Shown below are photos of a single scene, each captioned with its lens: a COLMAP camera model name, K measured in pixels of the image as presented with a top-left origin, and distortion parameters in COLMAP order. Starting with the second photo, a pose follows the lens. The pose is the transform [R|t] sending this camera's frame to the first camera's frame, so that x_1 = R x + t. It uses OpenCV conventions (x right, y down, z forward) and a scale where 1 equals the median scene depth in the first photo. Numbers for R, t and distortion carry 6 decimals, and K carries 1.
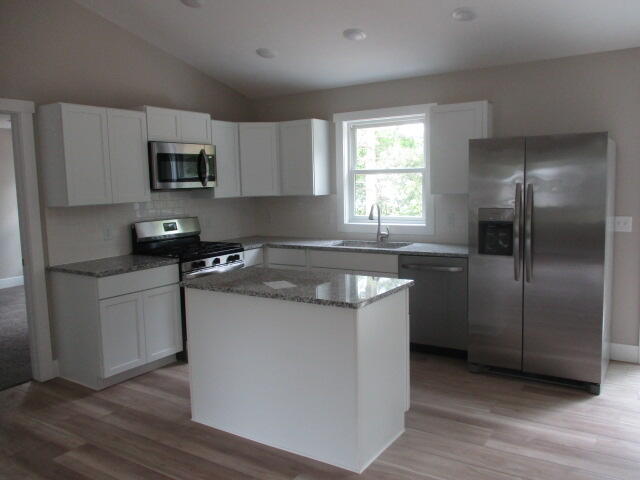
lens RADIAL K [[533.0, 0, 318.1], [0, 533.0, 237.8], [0, 0, 1]] dist [-0.020712, 0.000018]
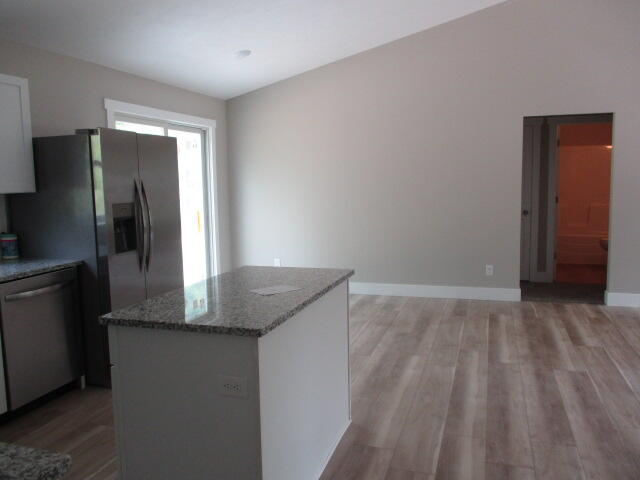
lens RADIAL K [[533.0, 0, 318.1], [0, 533.0, 237.8], [0, 0, 1]] dist [-0.020712, 0.000018]
pose [[-0.263167, -0.073508, 0.961946, -0.589437], [0.128295, 0.985571, 0.110412, -0.047270], [-0.956182, 0.152470, -0.249939, 0.783956]]
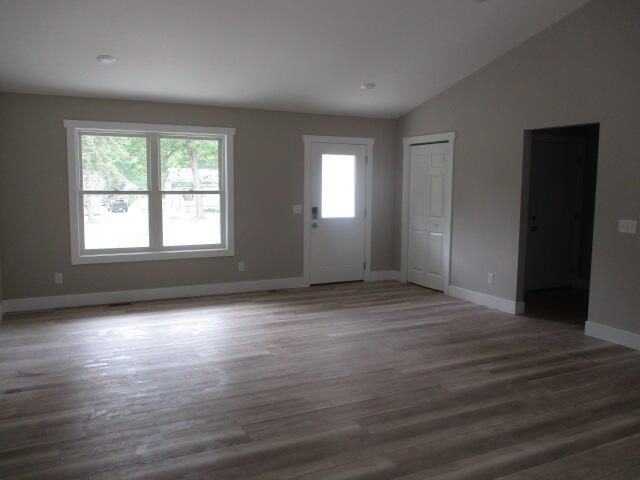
lens RADIAL K [[533.0, 0, 318.1], [0, 533.0, 237.8], [0, 0, 1]] dist [-0.020712, 0.000018]
pose [[-0.510006, 0.106958, -0.853495, 0.720015], [-0.085761, 0.980972, 0.174179, -0.061161], [0.855885, 0.162029, -0.491129, 0.479251]]
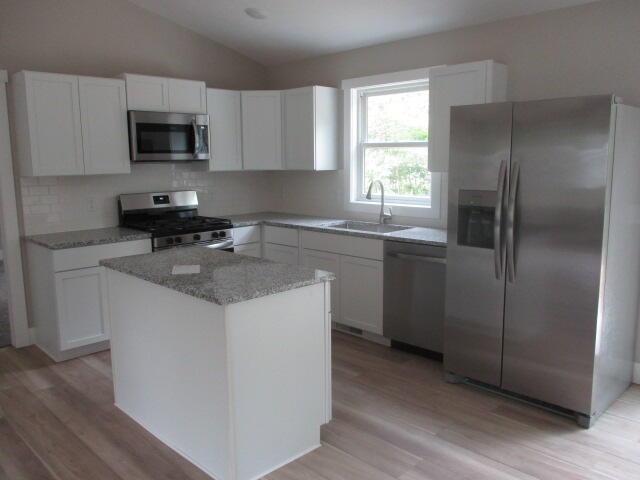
lens RADIAL K [[533.0, 0, 318.1], [0, 533.0, 237.8], [0, 0, 1]] dist [-0.020712, 0.000018]
pose [[0.977836, 0.045835, -0.204295, 0.226084], [-0.036018, 0.998022, 0.051518, -0.013238], [0.206252, -0.043018, 0.977553, 0.119321]]
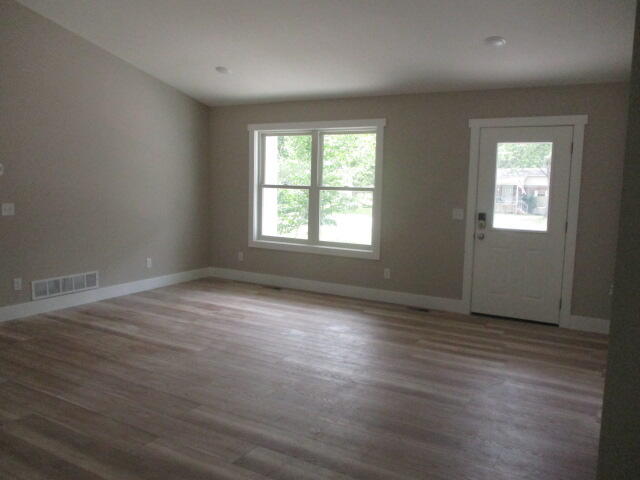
lens RADIAL K [[533.0, 0, 318.1], [0, 533.0, 237.8], [0, 0, 1]] dist [-0.020712, 0.000018]
pose [[-0.998600, 0.008760, -0.052162, -0.261555], [-0.002796, 0.976071, 0.217435, -0.080404], [0.052819, 0.217277, -0.974680, 0.868873]]
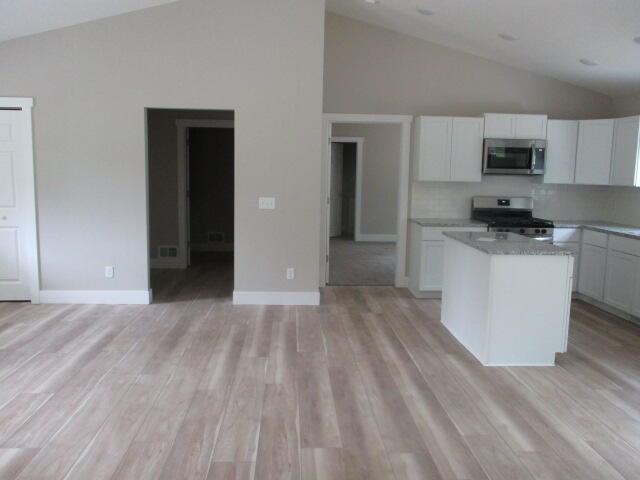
lens RADIAL K [[533.0, 0, 318.1], [0, 533.0, 237.8], [0, 0, 1]] dist [-0.020712, 0.000018]
pose [[0.590663, 0.136658, -0.795262, 0.568478], [-0.117461, 0.989618, 0.082815, 0.011527], [0.798323, 0.044496, 0.600583, -0.172863]]
